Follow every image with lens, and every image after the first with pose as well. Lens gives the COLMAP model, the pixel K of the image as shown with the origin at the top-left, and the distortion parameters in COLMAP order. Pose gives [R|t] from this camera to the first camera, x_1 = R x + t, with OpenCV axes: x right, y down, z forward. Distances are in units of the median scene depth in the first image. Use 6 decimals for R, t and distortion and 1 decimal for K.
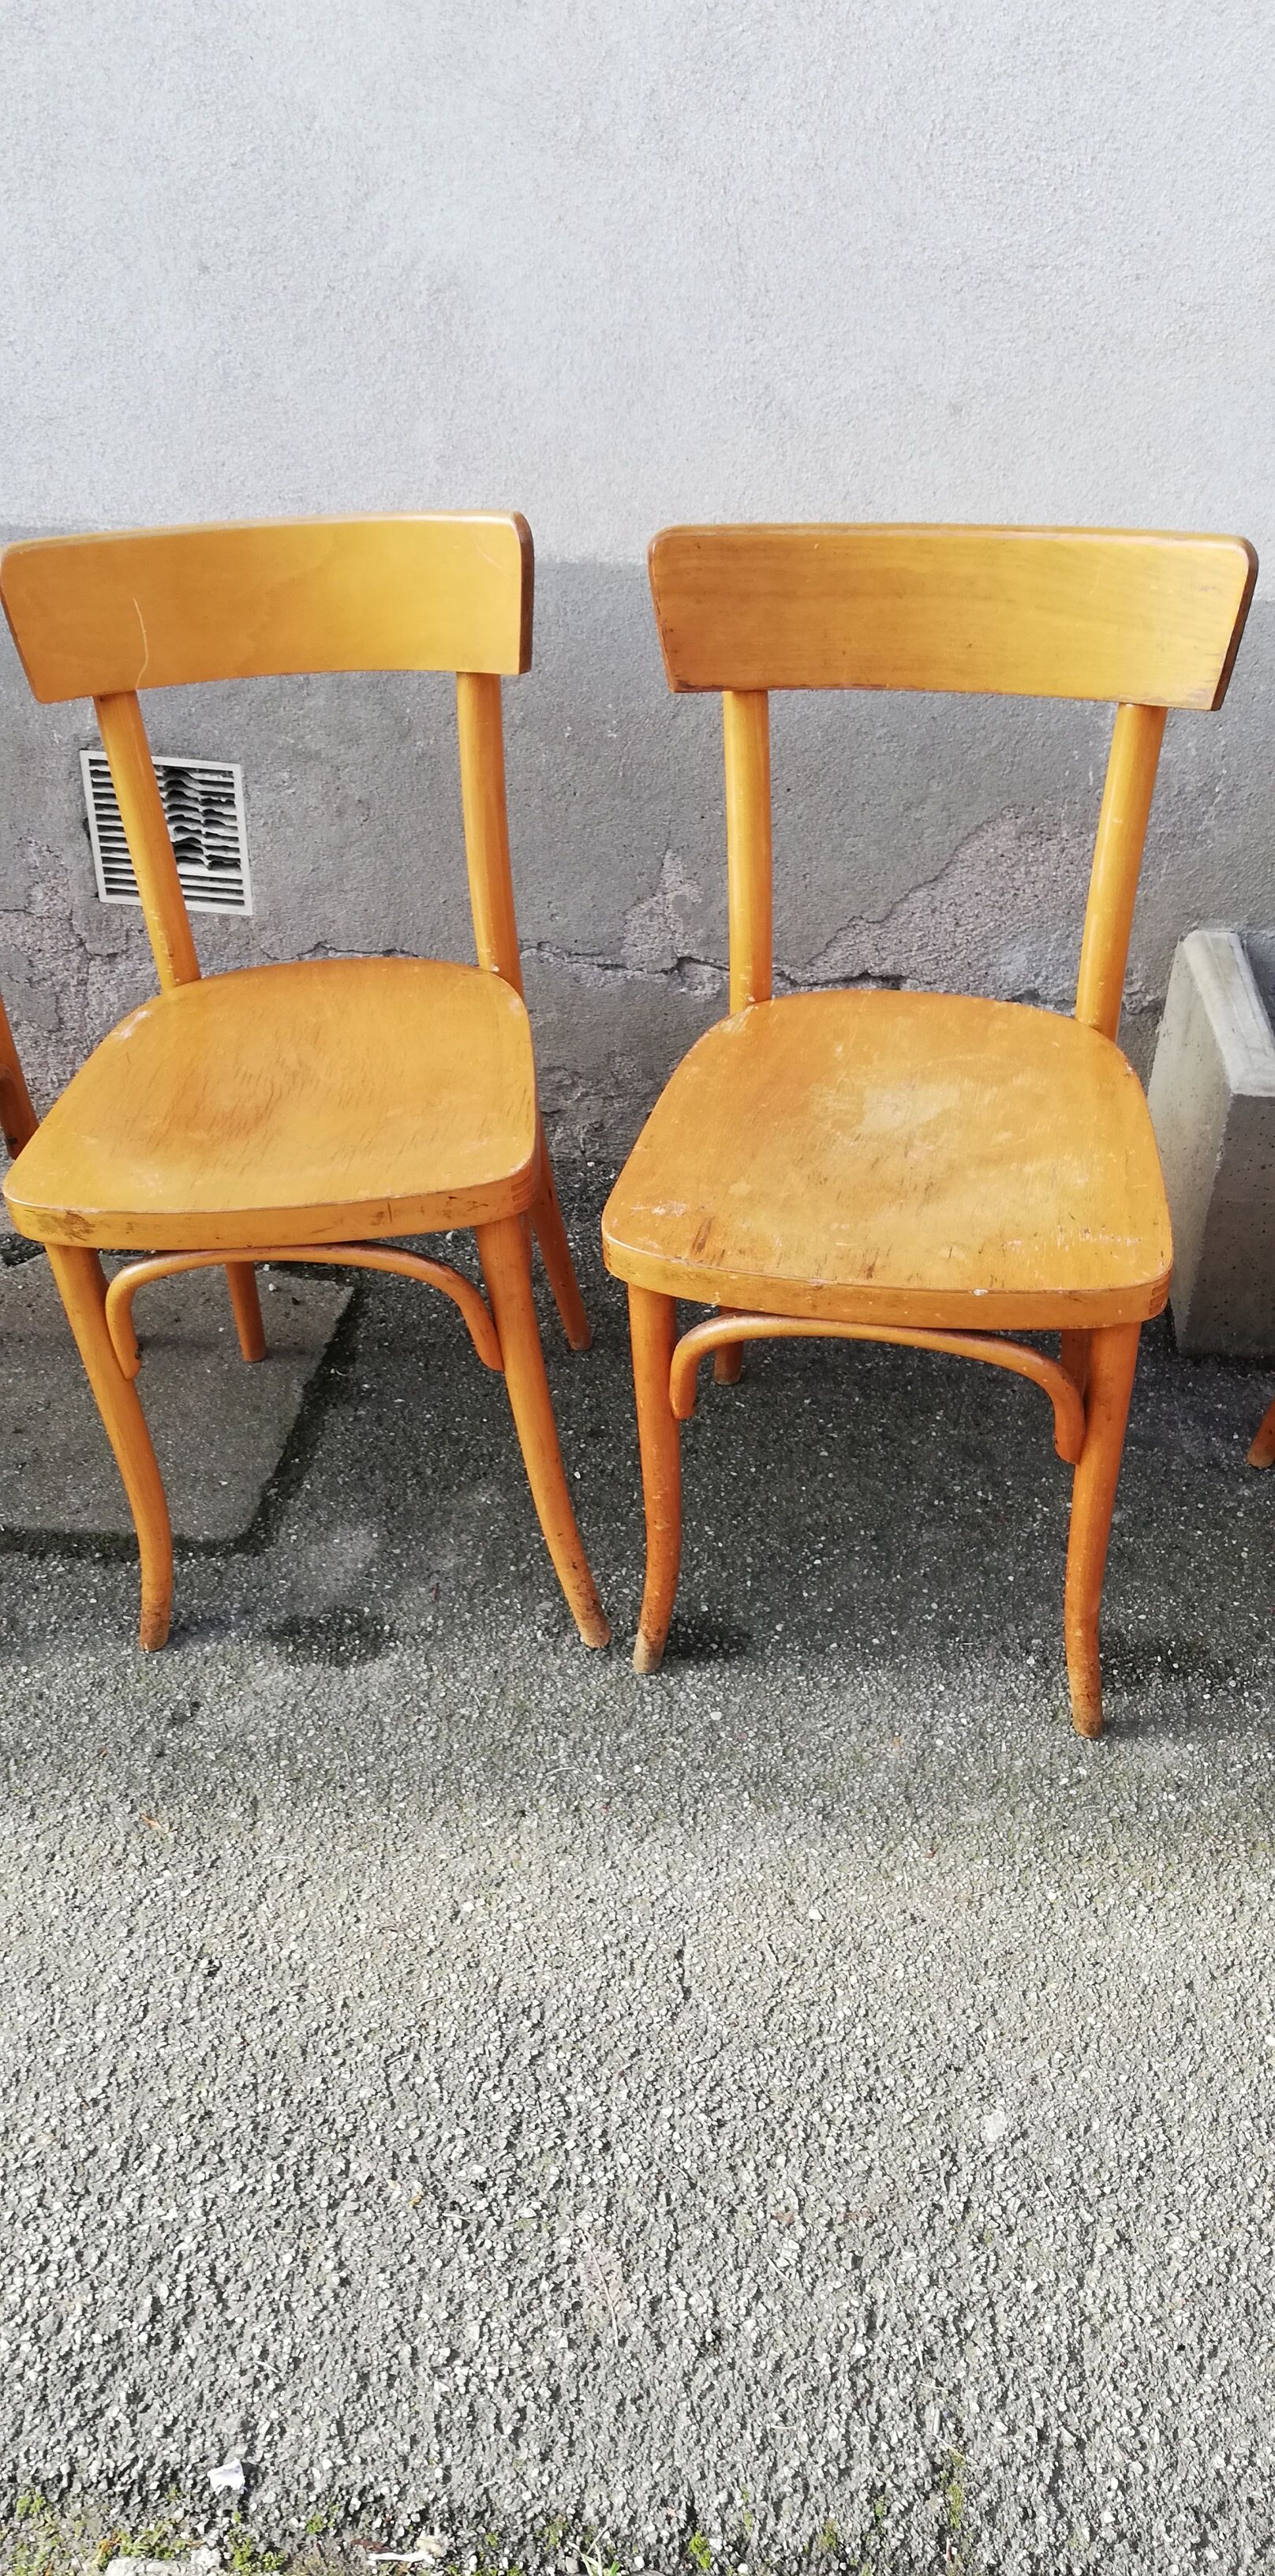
lens RADIAL K [[1970.8, 0, 641.4], [0, 1970.8, 1262.6], [0, 0, 1]] dist [0.047696, -0.076083]
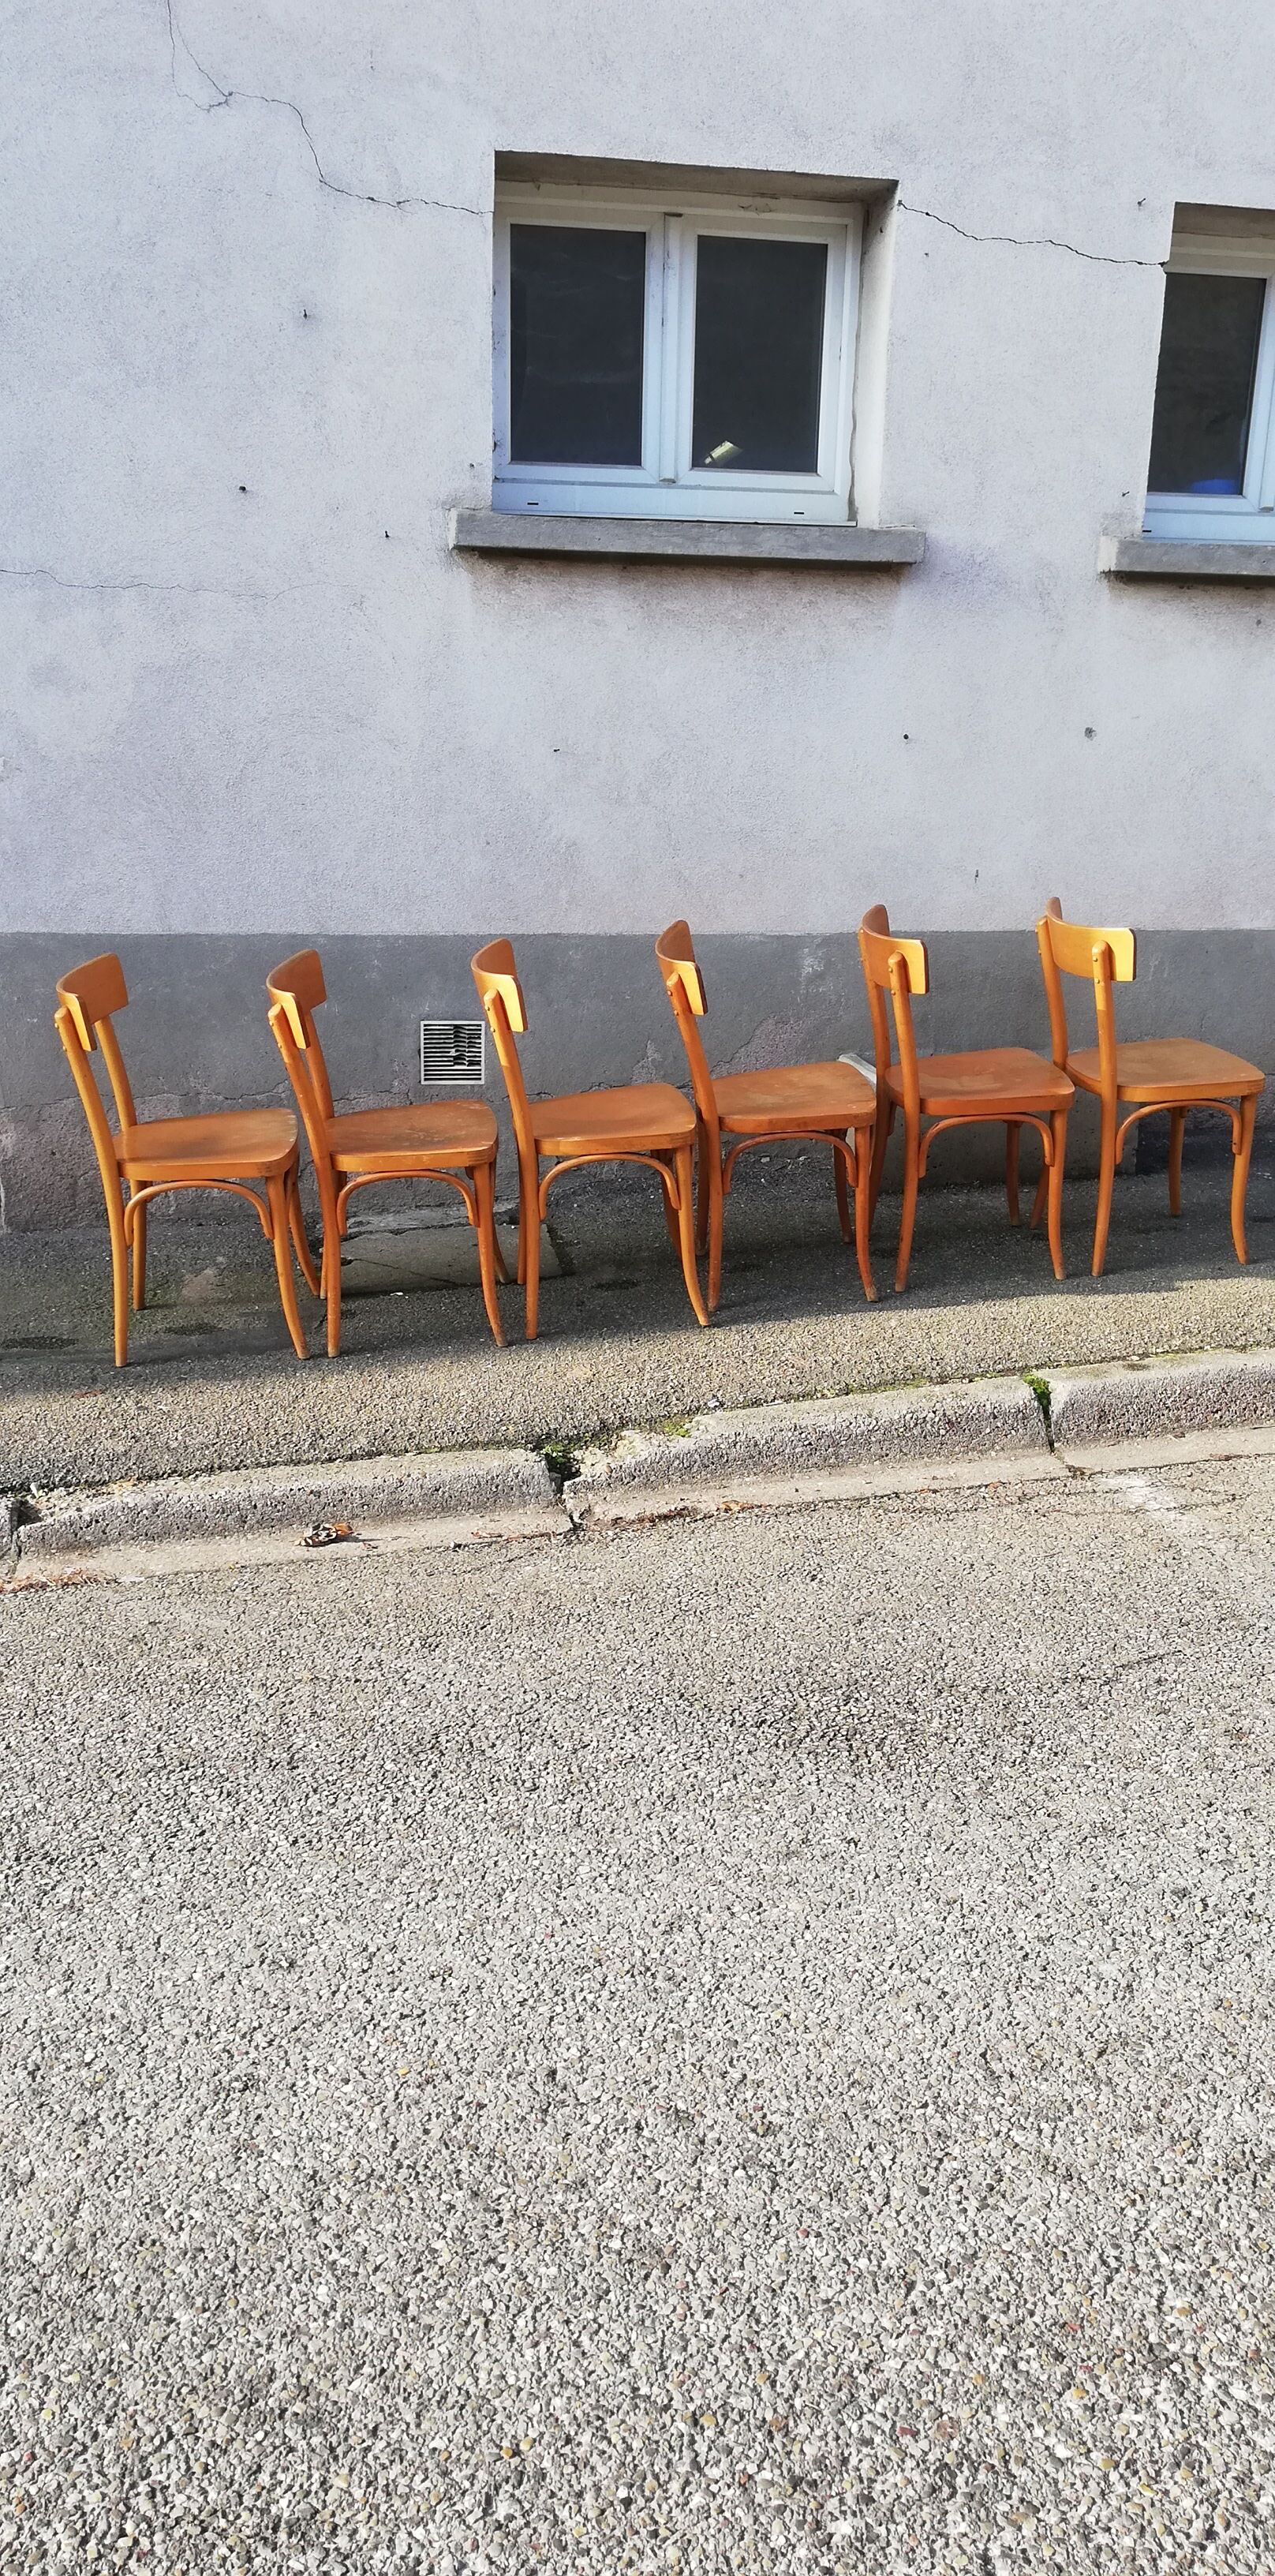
lens RADIAL K [[1970.8, 0, 628.9], [0, 1970.8, 1279.2], [0, 0, 1]] dist [0.047696, -0.076083]
pose [[0.954094, -0.100205, 0.282246, -0.912179], [0.177980, 0.947623, -0.265204, 0.910211], [-0.240888, 0.303264, 0.921956, -1.525284]]
